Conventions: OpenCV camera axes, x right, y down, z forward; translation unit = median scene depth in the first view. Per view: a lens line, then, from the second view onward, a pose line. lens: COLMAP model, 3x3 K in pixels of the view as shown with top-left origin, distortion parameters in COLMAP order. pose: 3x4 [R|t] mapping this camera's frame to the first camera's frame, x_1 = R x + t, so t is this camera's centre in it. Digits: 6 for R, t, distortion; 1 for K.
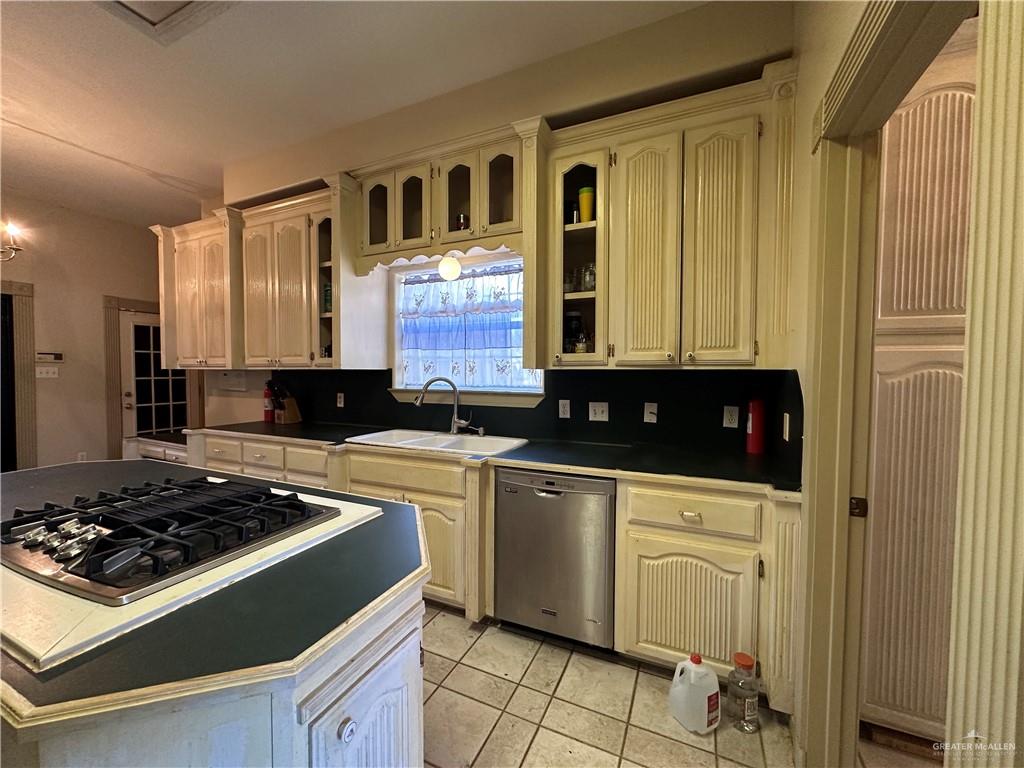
lens RADIAL K [[407.5, 0, 512.6], [0, 407.5, 383.4], [0, 0, 1]] dist [-0.002928, 0.000094]
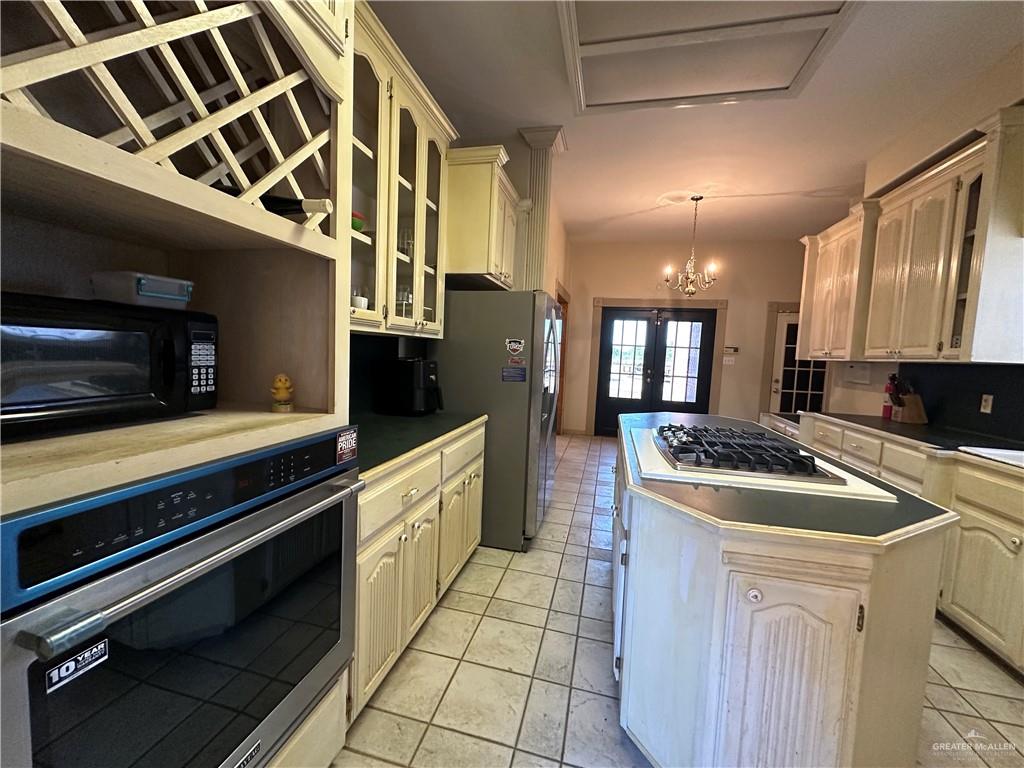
lens RADIAL K [[407.5, 0, 512.6], [0, 407.5, 383.4], [0, 0, 1]] dist [-0.002928, 0.000094]
pose [[0.188937, 0.078490, -0.978847, 0.160451], [-0.072516, 0.995194, 0.065804, 0.017170], [0.979308, 0.058549, 0.193720, -0.030038]]
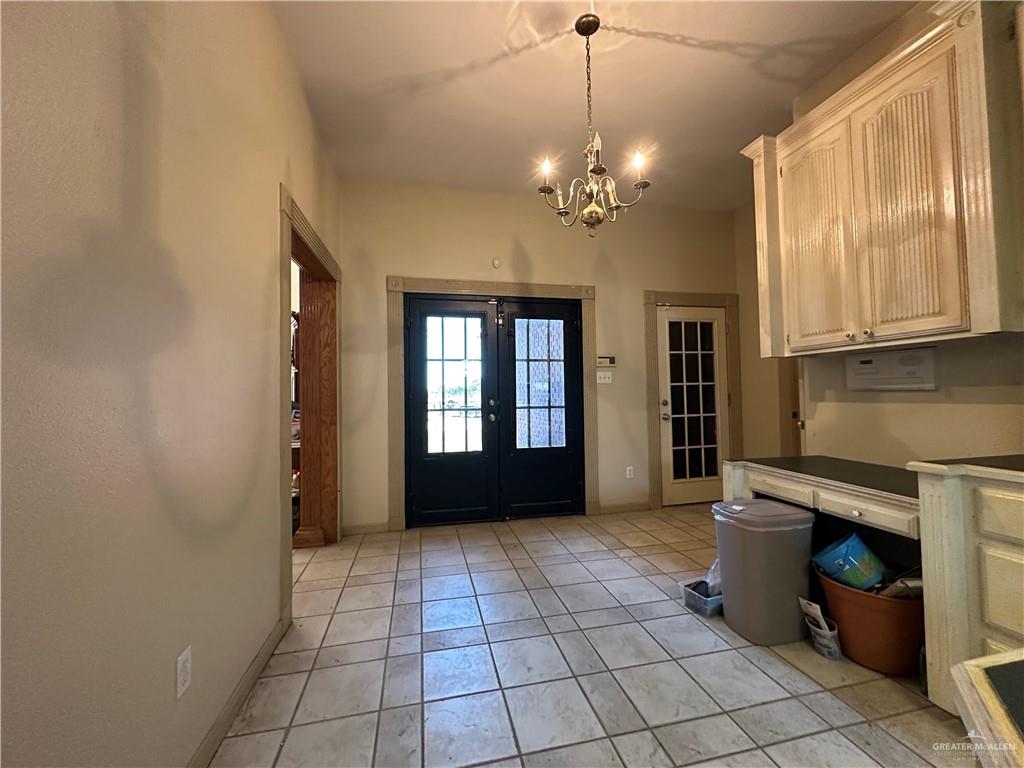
lens RADIAL K [[407.5, 0, 512.6], [0, 407.5, 383.4], [0, 0, 1]] dist [-0.002928, 0.000094]
pose [[0.607863, -0.039794, -0.793044, -0.672433], [-0.001738, 0.998674, -0.051444, 0.045609], [0.794040, 0.032649, 0.606988, 0.328760]]
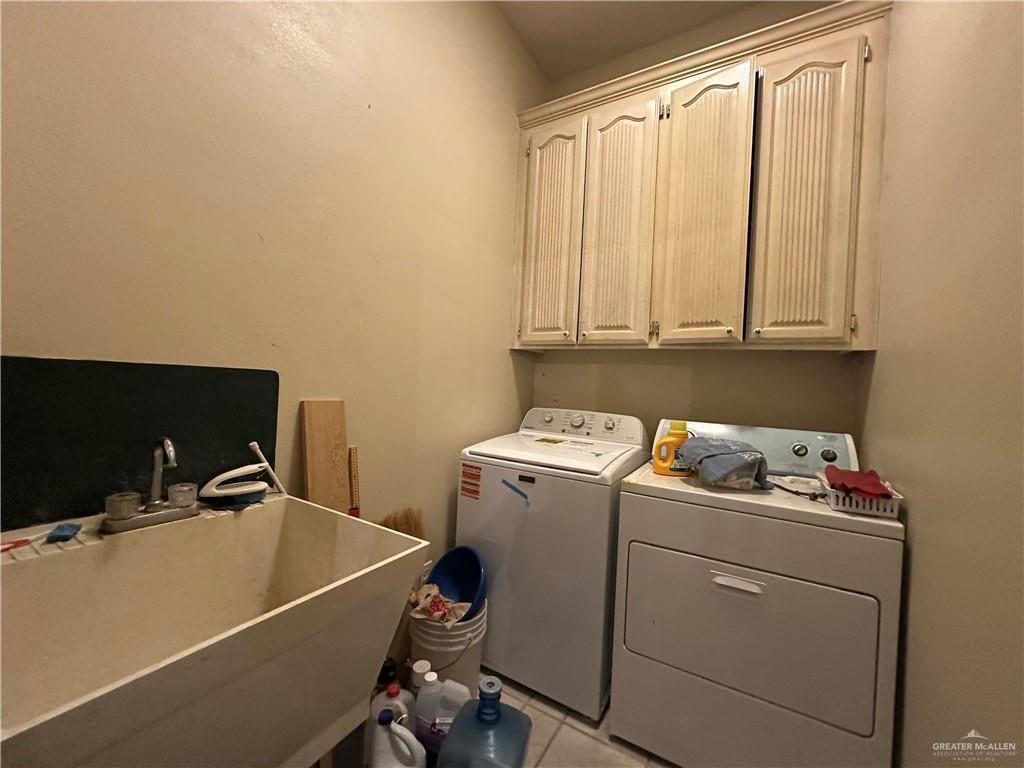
lens RADIAL K [[407.5, 0, 512.6], [0, 407.5, 383.4], [0, 0, 1]] dist [-0.002928, 0.000094]
pose [[0.996208, 0.047031, -0.073193, -1.493990], [-0.049615, 0.998193, -0.033886, 0.020750], [0.071467, 0.037389, 0.996742, 0.841457]]
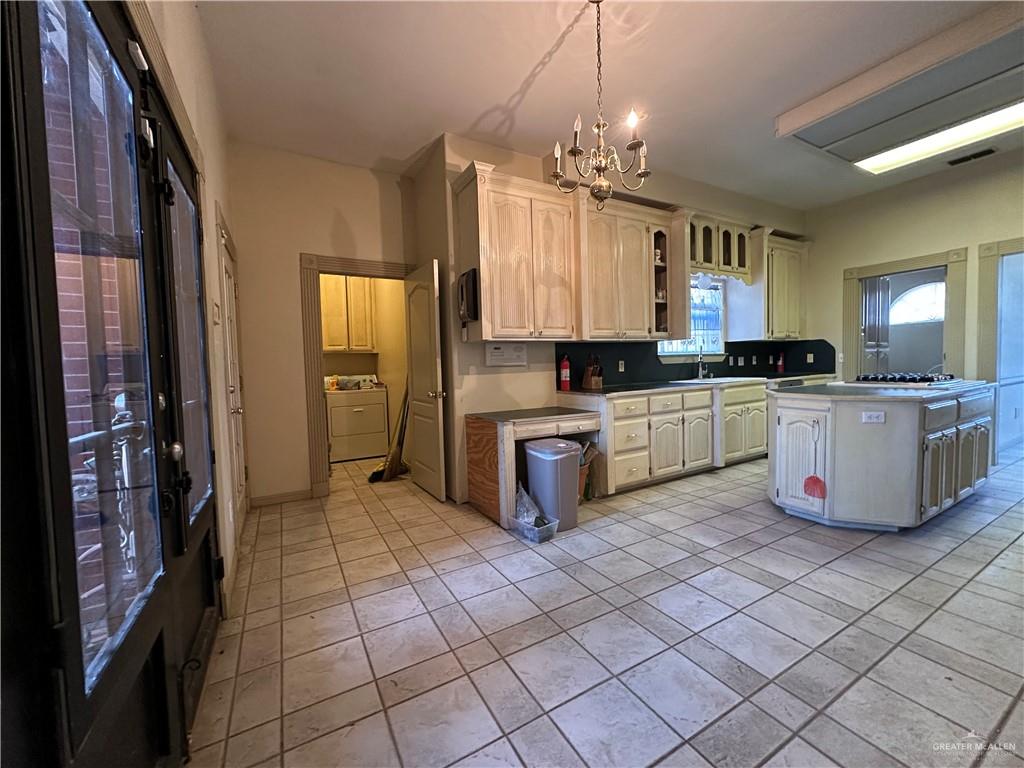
lens RADIAL K [[408.8, 0, 509.1], [0, 408.8, 382.9], [0, 0, 1]] dist [0.000932, 0.000171]
pose [[0.588271, -0.061345, 0.806333, -1.711600], [0.055475, 0.997831, 0.035442, 0.029314], [-0.806759, 0.023882, 0.590398, 0.539621]]
